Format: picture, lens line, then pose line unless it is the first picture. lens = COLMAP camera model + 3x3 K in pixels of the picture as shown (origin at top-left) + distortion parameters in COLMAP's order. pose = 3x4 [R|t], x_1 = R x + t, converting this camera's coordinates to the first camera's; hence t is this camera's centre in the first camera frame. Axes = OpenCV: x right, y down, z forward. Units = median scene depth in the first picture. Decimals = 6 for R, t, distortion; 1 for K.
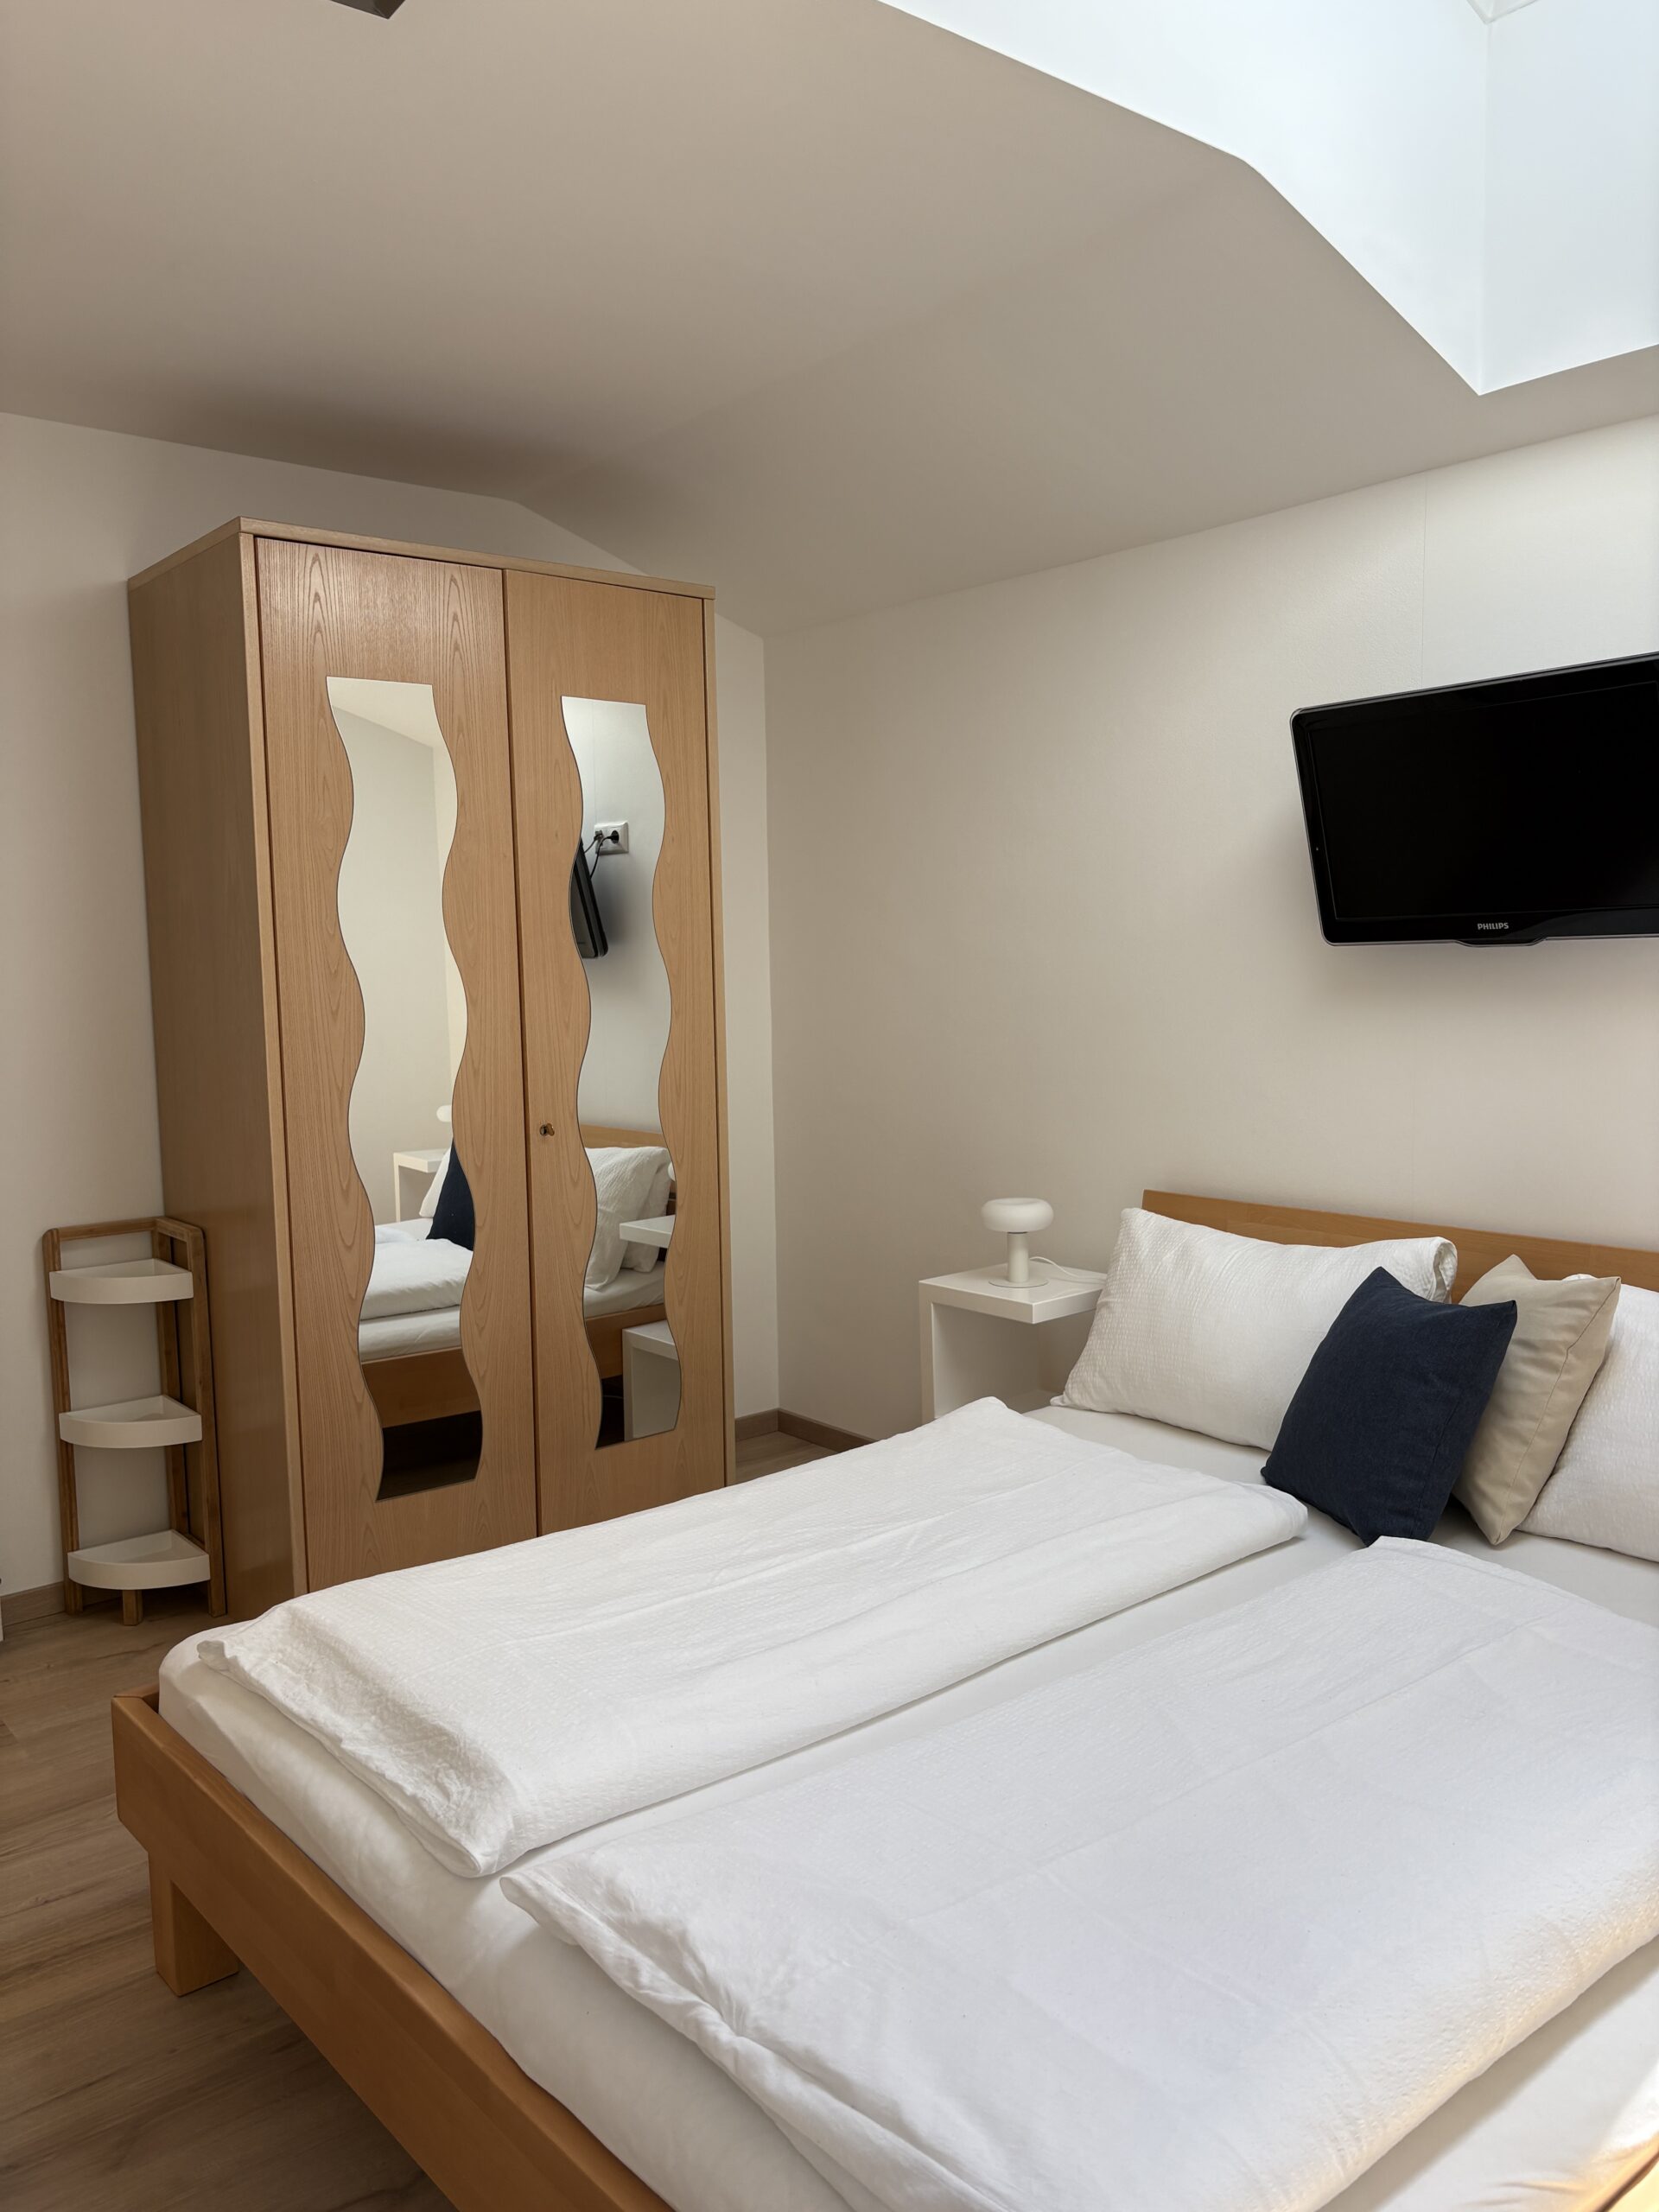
lens RADIAL K [[1692.7, 0, 825.6], [0, 1692.7, 1107.6], [0, 0, 1]] dist [0.036628, -0.045485]
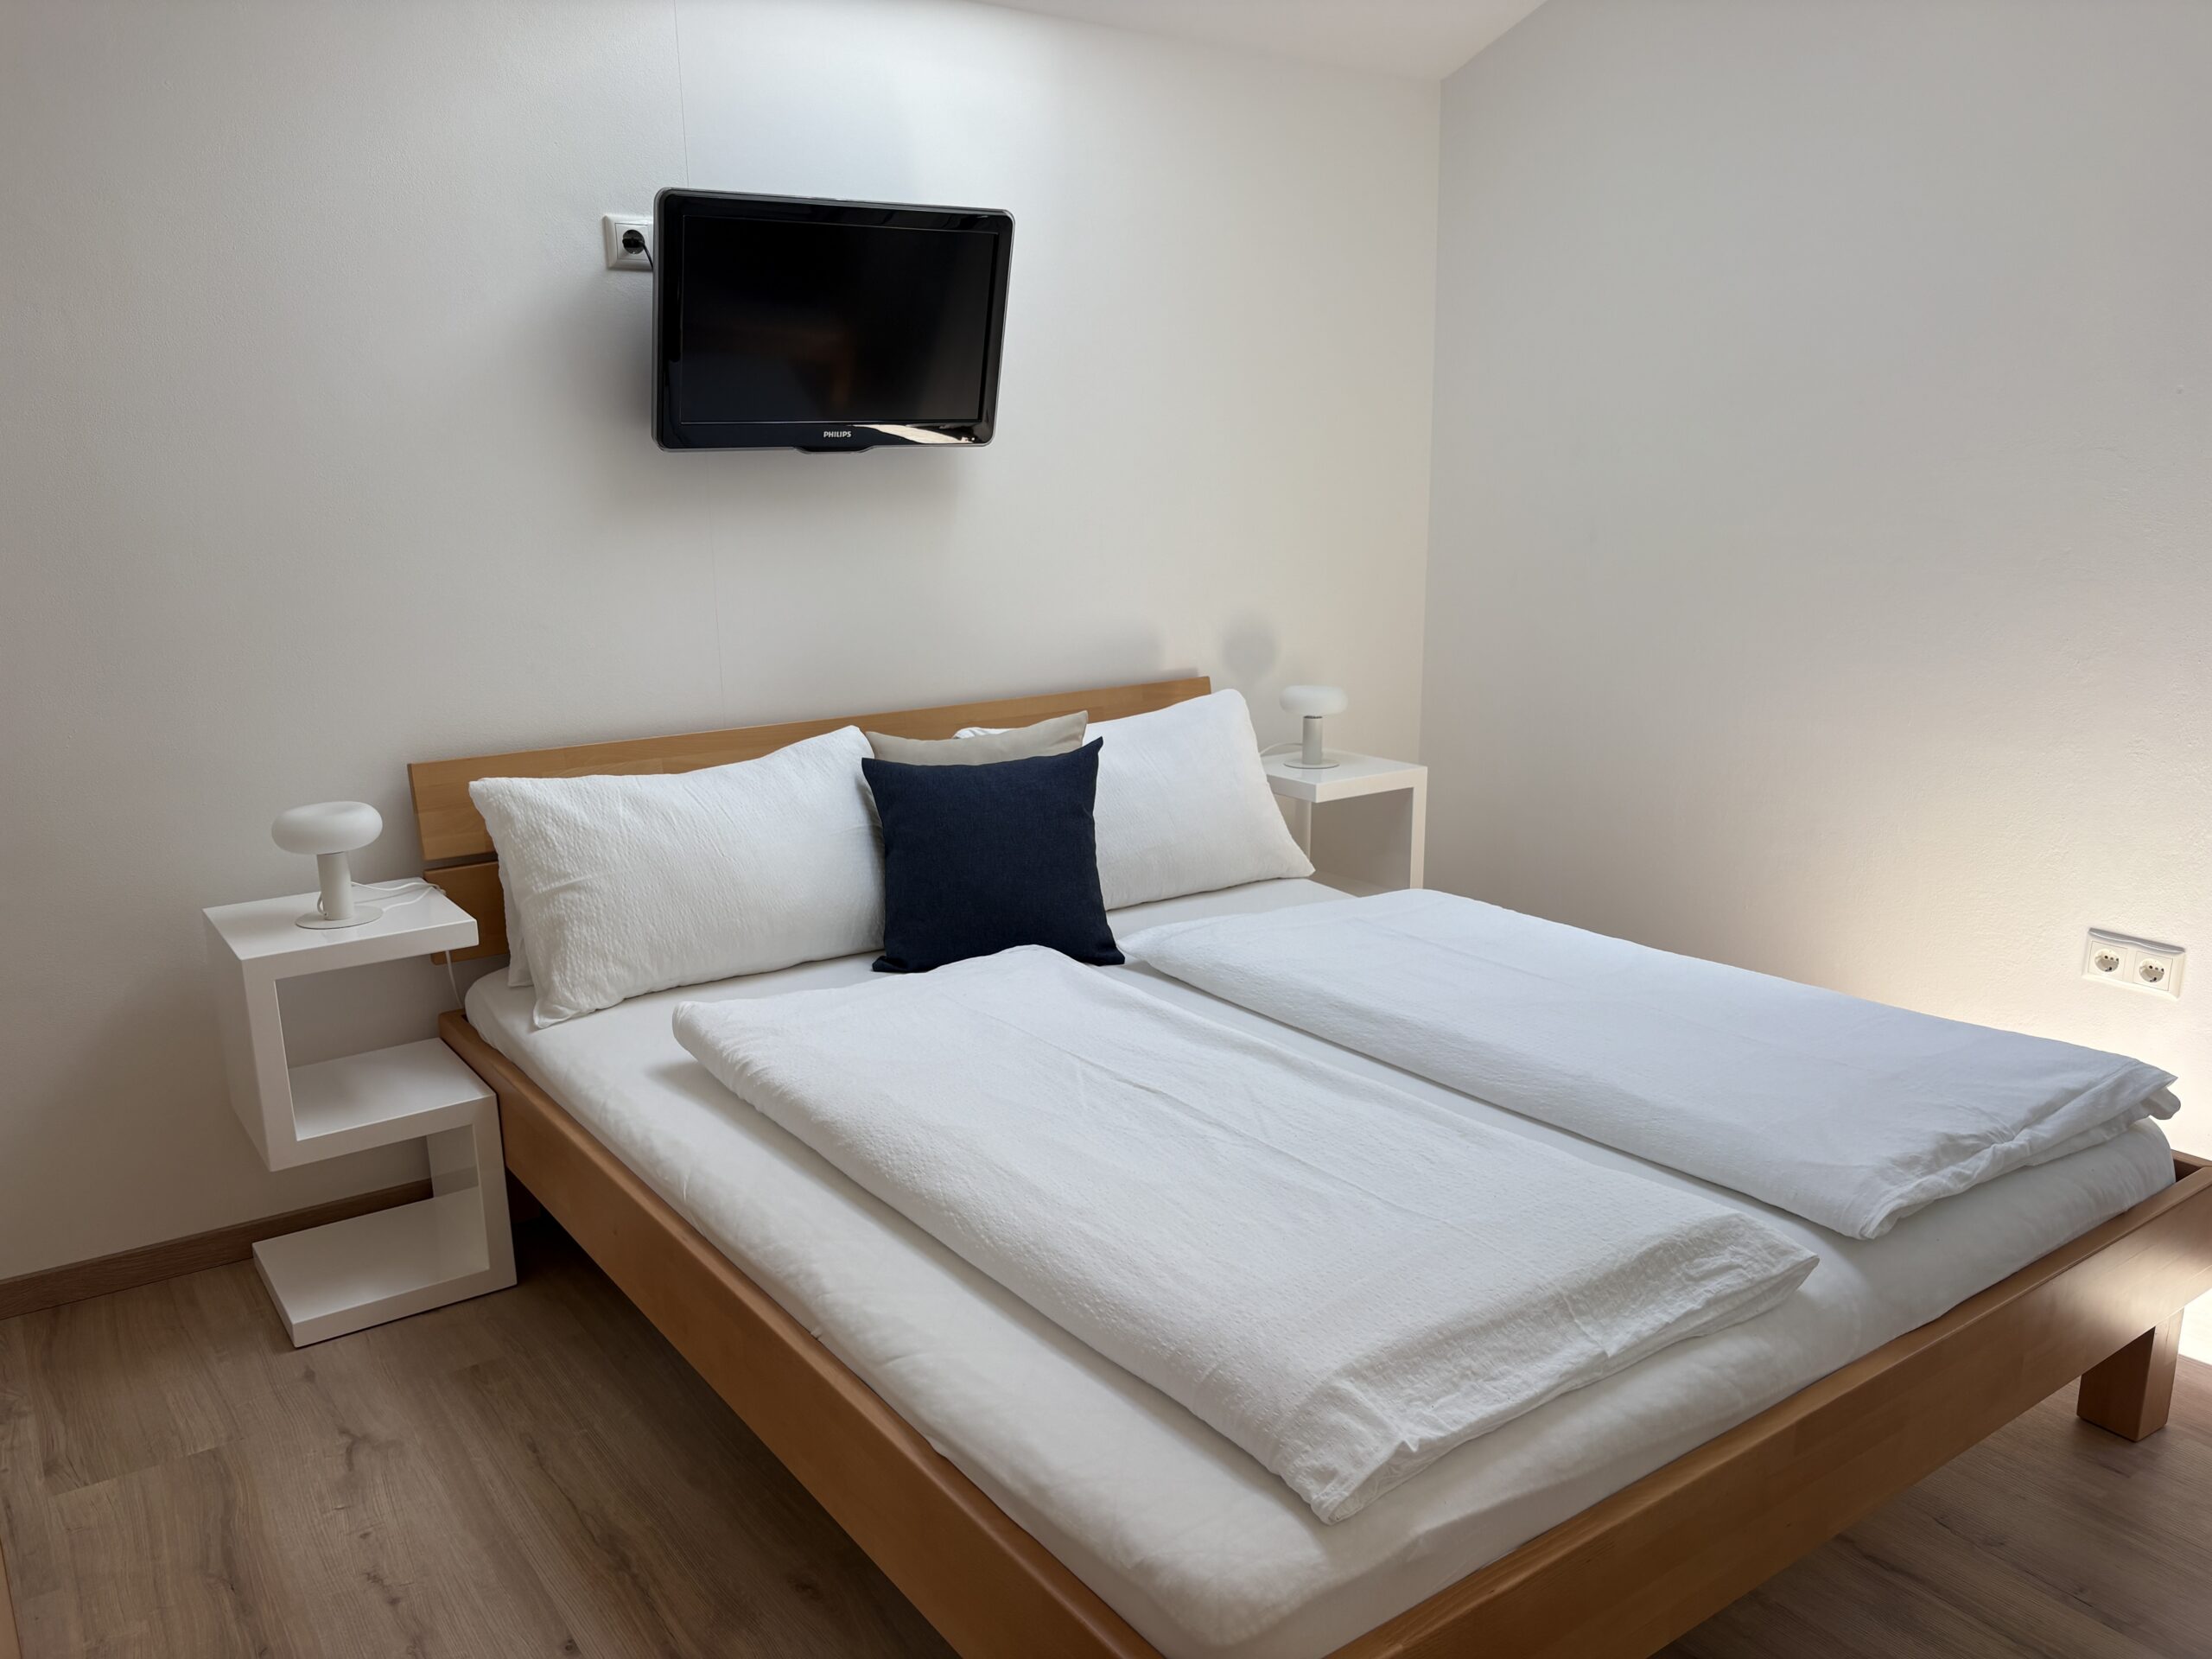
lens RADIAL K [[1692.7, 0, 1097.2], [0, 1692.7, 851.8], [0, 0, 1]] dist [0.036628, -0.045485]
pose [[0.075217, -0.212771, 0.974203, -1.114128], [0.102447, 0.973450, 0.204696, -0.081097], [-0.991891, 0.084408, 0.095017, 1.175517]]
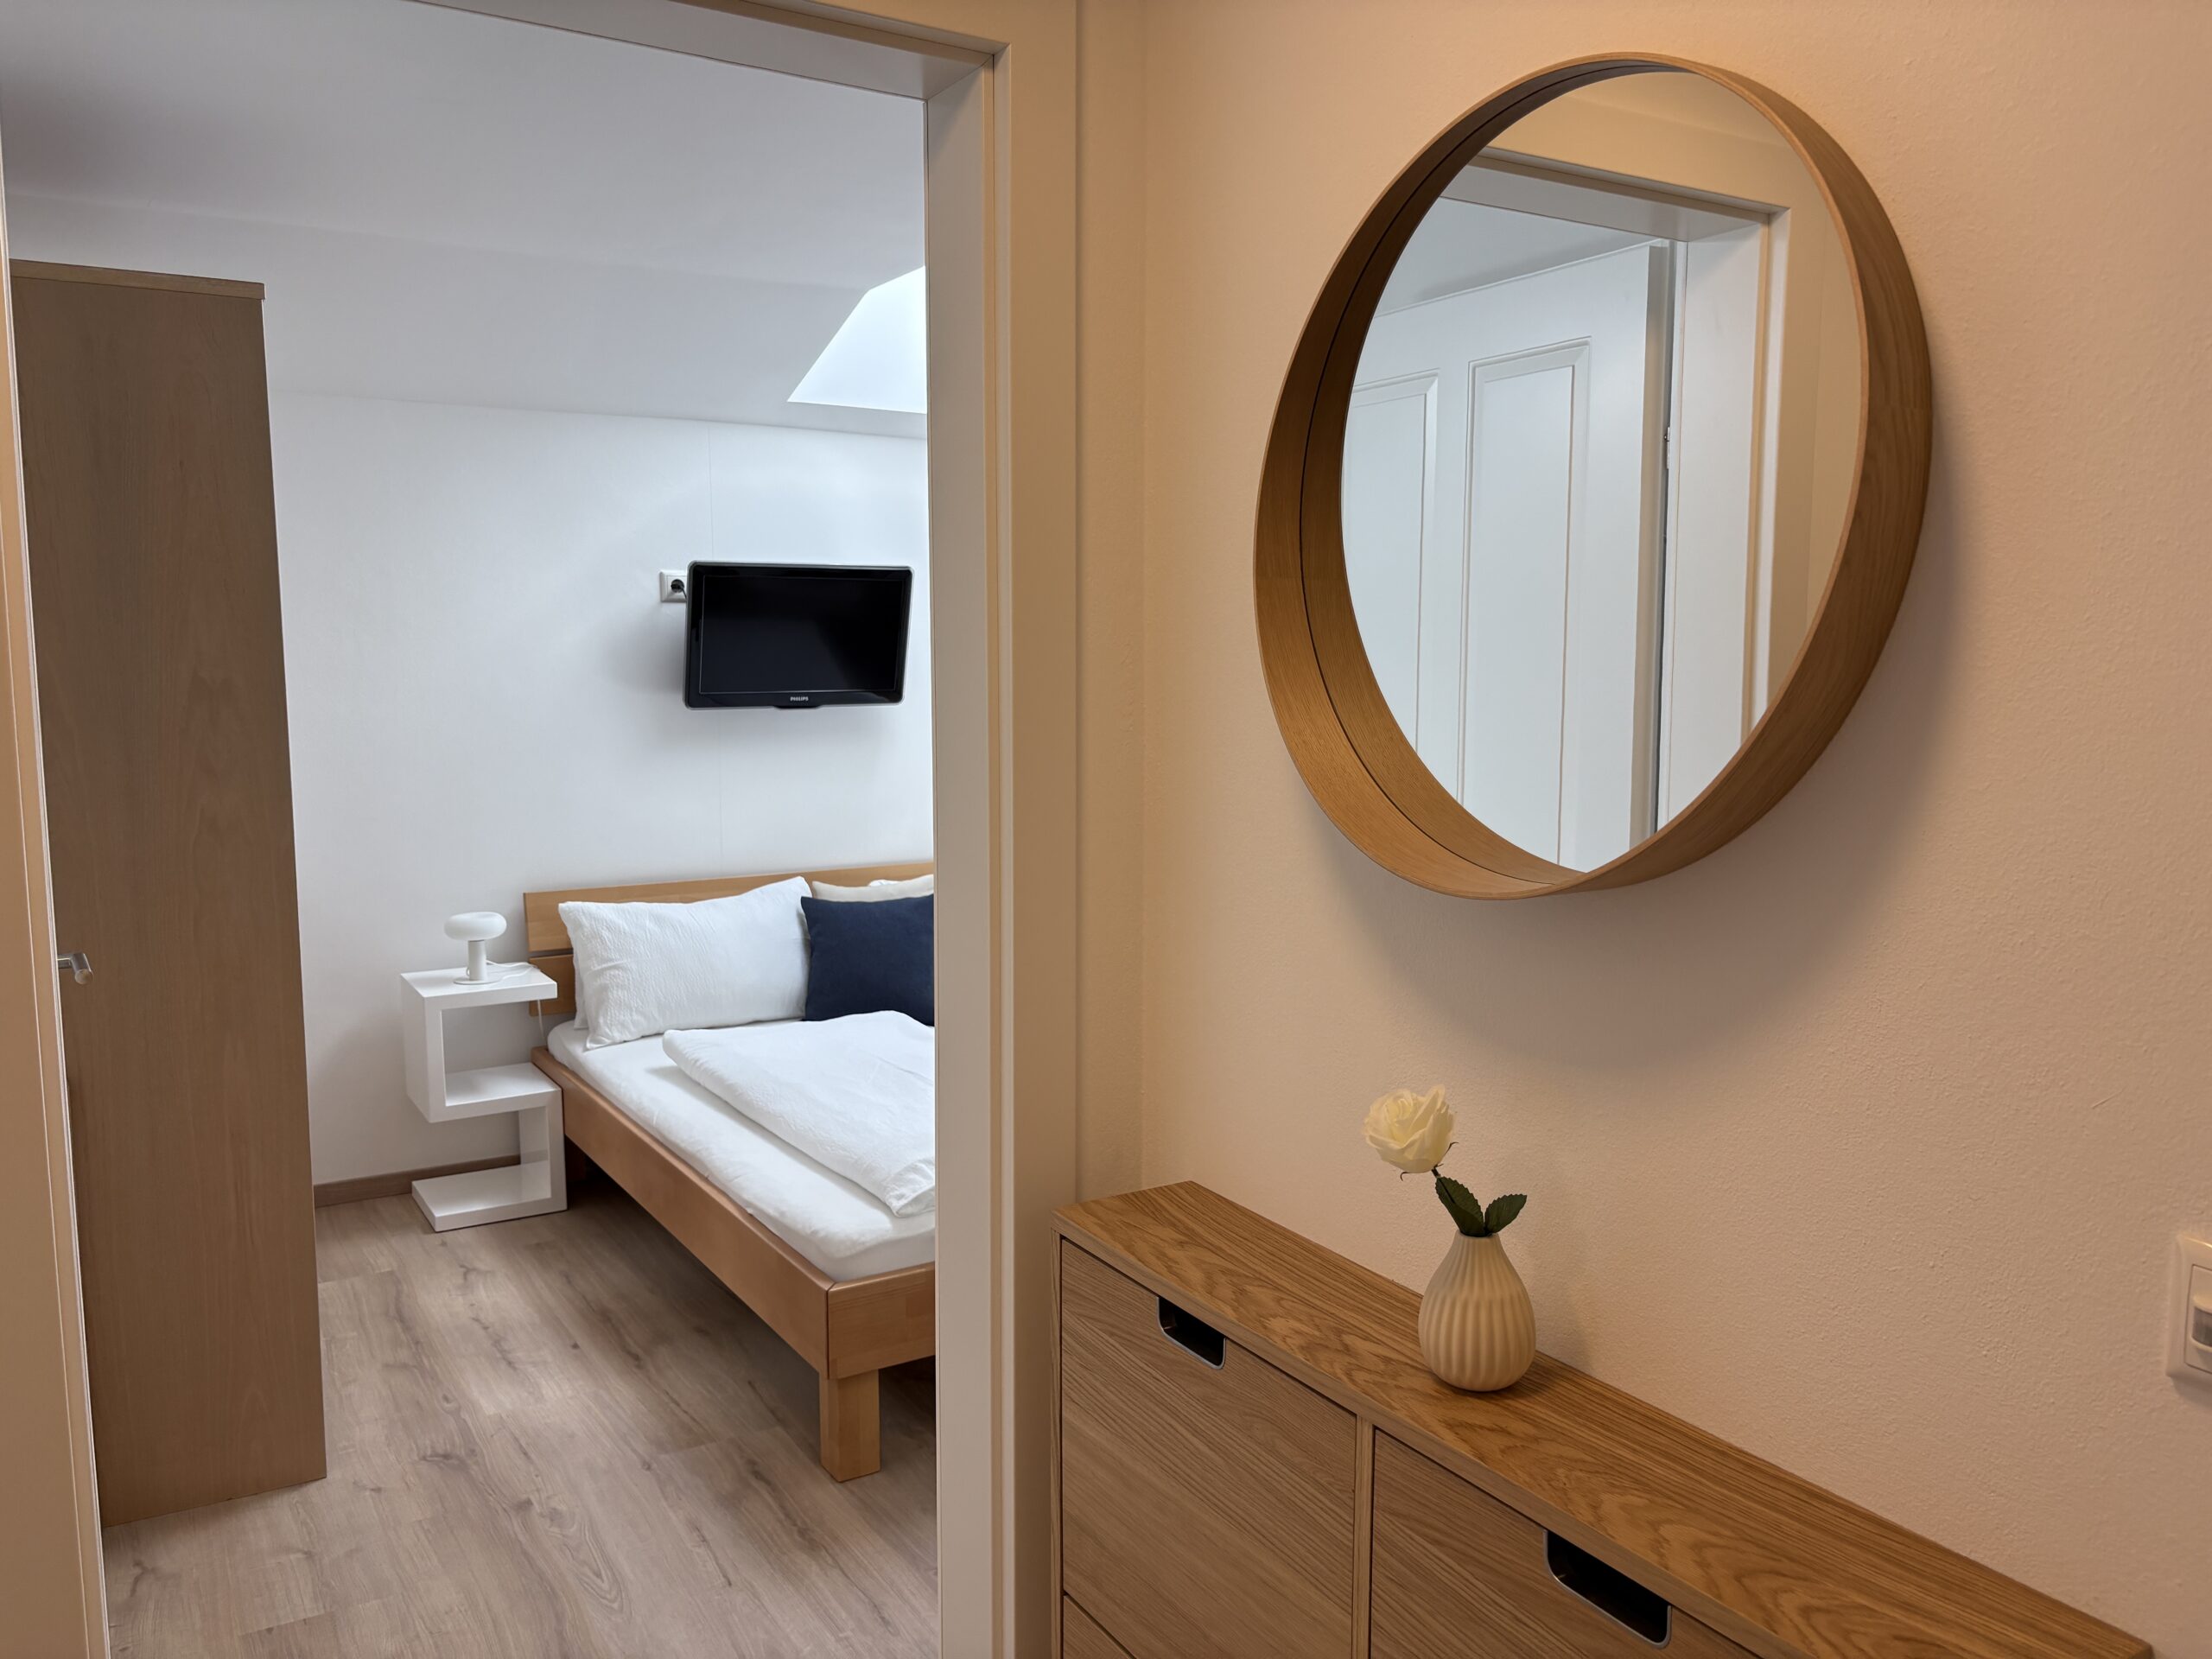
lens RADIAL K [[1692.7, 0, 1112.0], [0, 1692.7, 823.4], [0, 0, 1]] dist [0.036628, -0.045485]
pose [[0.132889, -0.088904, 0.987135, -2.059696], [0.091355, 0.992828, 0.077119, -0.129881], [-0.986912, 0.079931, 0.140058, 0.684388]]
